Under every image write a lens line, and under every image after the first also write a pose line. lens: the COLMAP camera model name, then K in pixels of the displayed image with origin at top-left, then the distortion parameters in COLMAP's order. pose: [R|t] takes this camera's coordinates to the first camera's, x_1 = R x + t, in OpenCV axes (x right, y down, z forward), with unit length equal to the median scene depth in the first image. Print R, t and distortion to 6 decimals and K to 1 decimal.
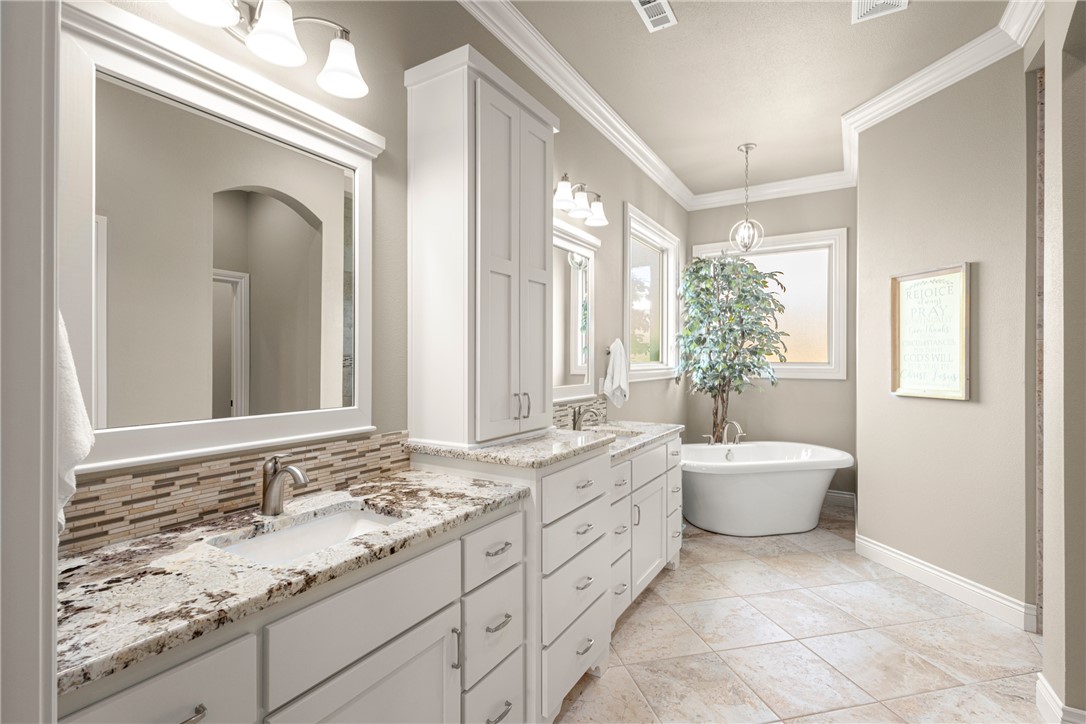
lens RADIAL K [[493.4, 0, 543.7], [0, 493.4, 360.3], [0, 0, 1]] dist [0.001347, -0.000353]
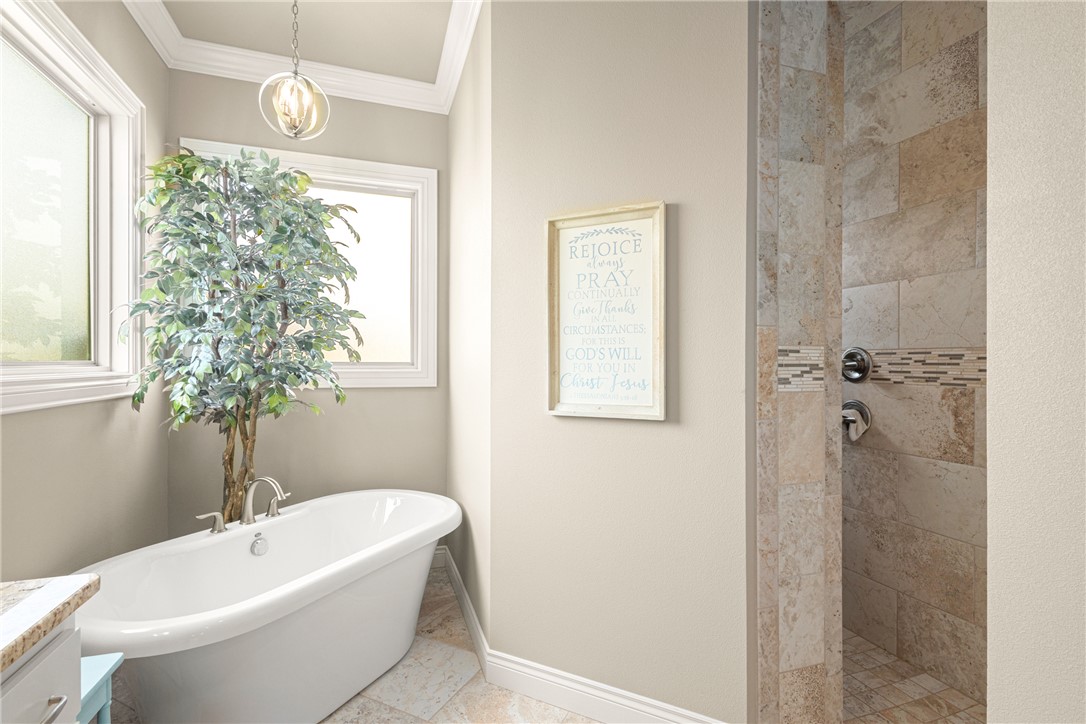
lens RADIAL K [[502.1, 0, 540.6], [0, 502.1, 365.9], [0, 0, 1]] dist [0.004856, 0.000722]
pose [[0.639390, -0.003447, 0.768875, 0.160642], [-0.001785, 0.999981, 0.005968, 0.004374], [-0.768880, -0.005188, 0.639372, 0.435920]]
